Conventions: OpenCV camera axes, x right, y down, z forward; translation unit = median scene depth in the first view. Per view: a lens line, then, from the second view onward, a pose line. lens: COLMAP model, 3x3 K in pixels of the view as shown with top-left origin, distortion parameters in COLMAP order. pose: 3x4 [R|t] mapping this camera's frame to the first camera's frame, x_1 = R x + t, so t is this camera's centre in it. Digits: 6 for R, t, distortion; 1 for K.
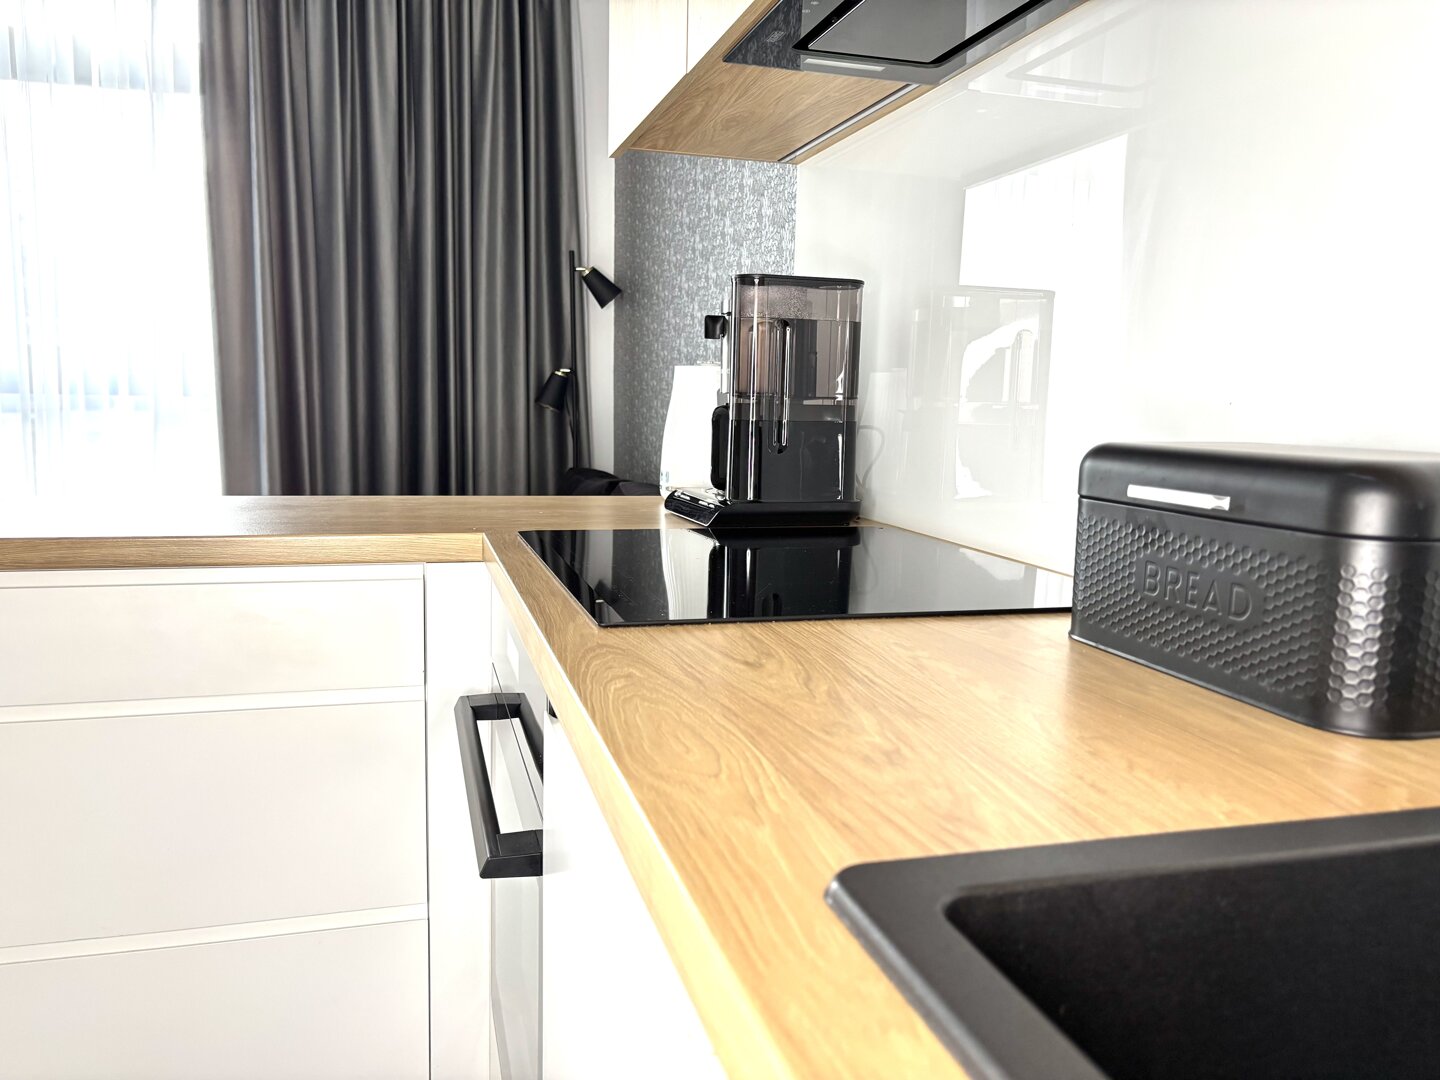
lens RADIAL K [[1110.6, 0, 729.6], [0, 1110.6, 536.4], [0, 0, 1]] dist [0.038403, -0.046896]
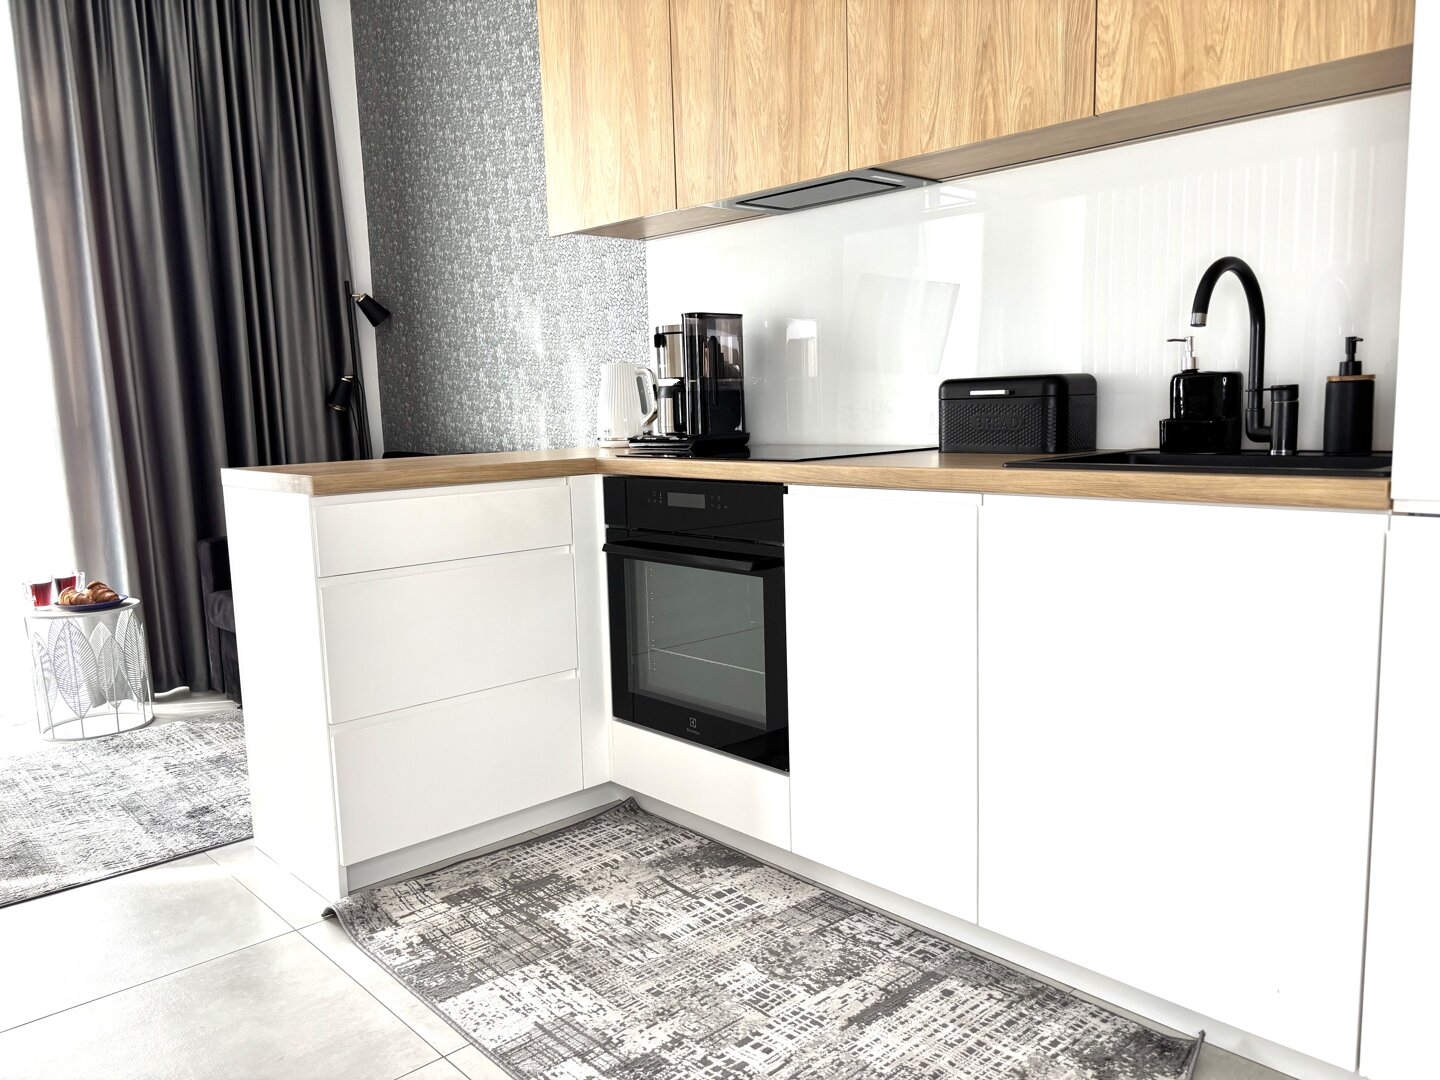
lens RADIAL K [[1110.6, 0, 723.0], [0, 1110.6, 548.3], [0, 0, 1]] dist [0.038403, -0.046896]
pose [[0.888832, -0.109651, 0.444921, -0.586327], [0.106634, 0.993787, 0.031893, 0.074564], [-0.445654, 0.019097, 0.895002, -0.489549]]
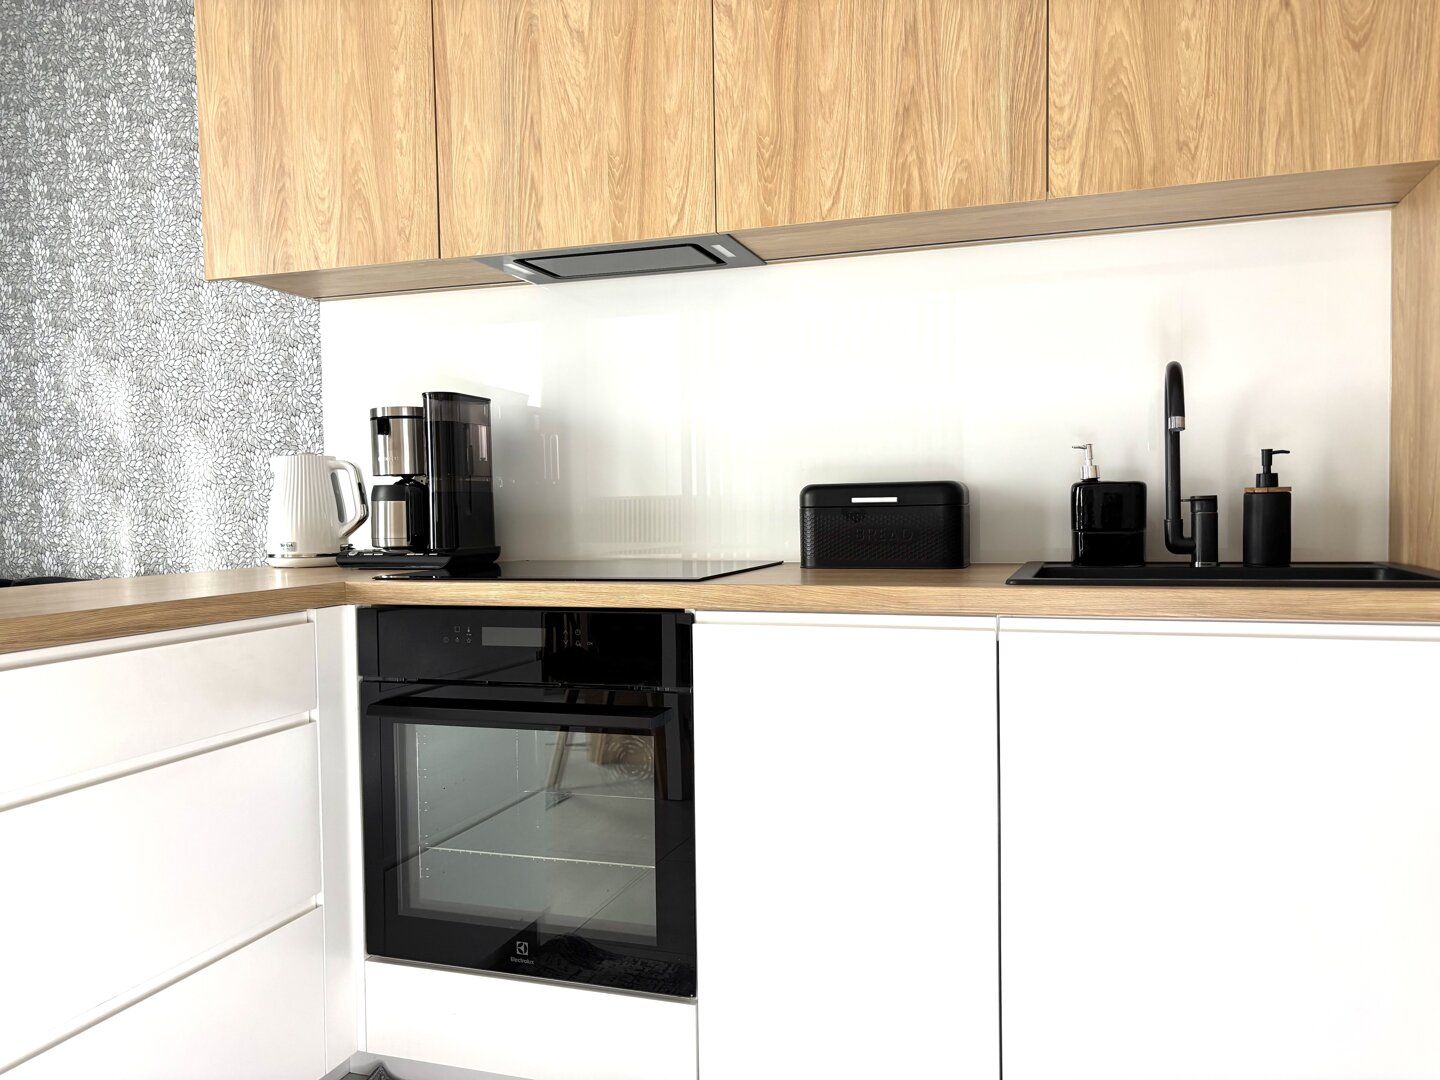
lens RADIAL K [[1110.6, 0, 731.1], [0, 1110.6, 542.6], [0, 0, 1]] dist [0.038403, -0.046896]
pose [[0.558131, -0.060526, 0.827543, -0.707088], [0.131706, 0.991154, -0.016336, 0.021700], [-0.819233, 0.118110, 0.561165, -0.062657]]
